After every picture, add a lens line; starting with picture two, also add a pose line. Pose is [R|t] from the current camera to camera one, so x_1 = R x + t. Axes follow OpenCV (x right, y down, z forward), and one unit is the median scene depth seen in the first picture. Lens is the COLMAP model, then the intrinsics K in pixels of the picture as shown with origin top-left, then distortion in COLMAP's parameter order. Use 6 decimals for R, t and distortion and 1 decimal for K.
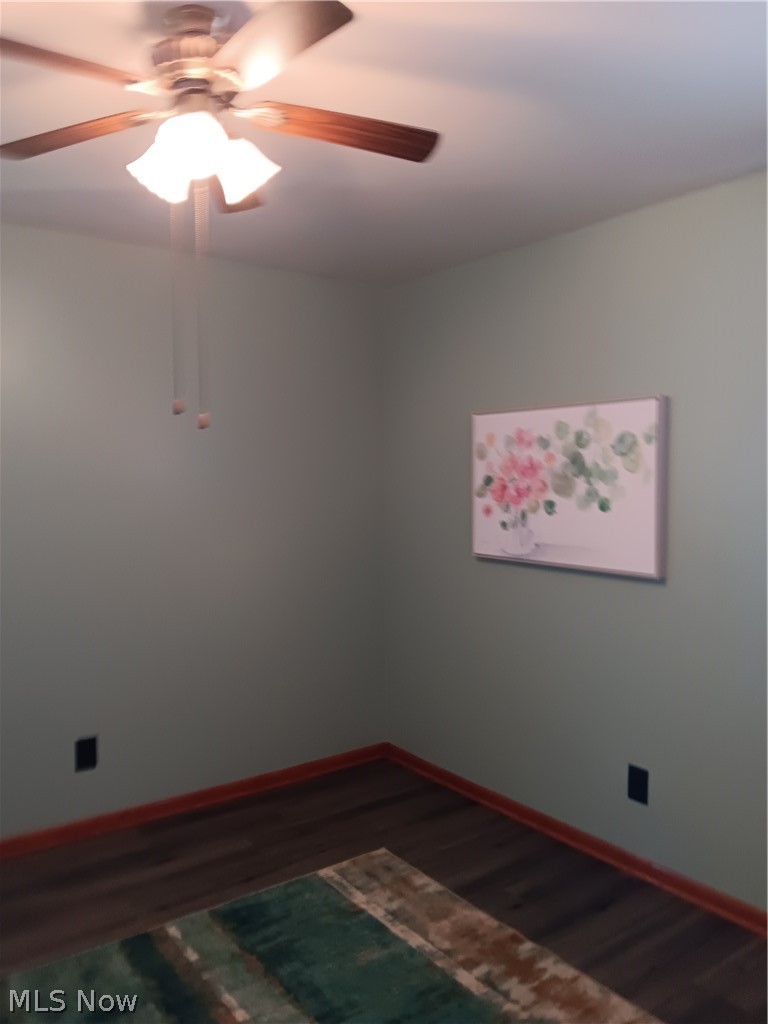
lens RADIAL K [[788.6, 0, 384.0], [0, 788.6, 512.0], [0, 0, 1]] dist [0.045681, -0.000347]
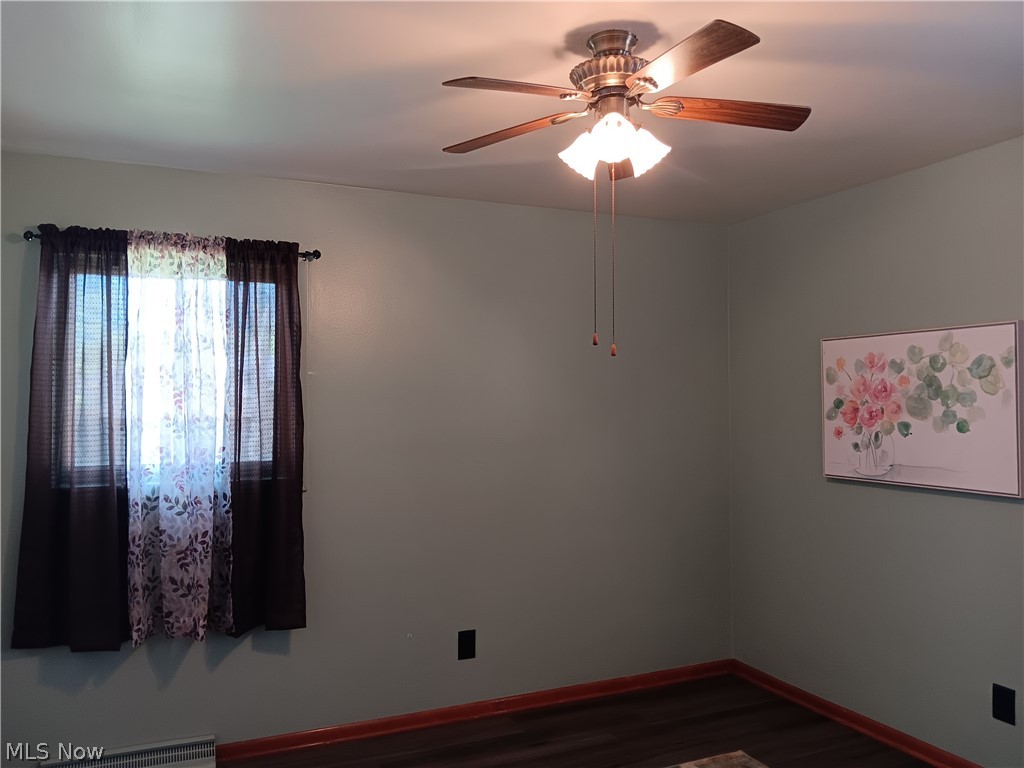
lens RADIAL K [[796.1, 0, 512.0], [0, 796.1, 384.0], [0, 0, 1]] dist [-0.040218, 0.007068]
pose [[0.974529, -0.007826, -0.224126, -0.058450], [-0.007917, 0.997567, -0.069258, 0.011003], [0.224123, 0.069268, 0.972096, -0.118886]]
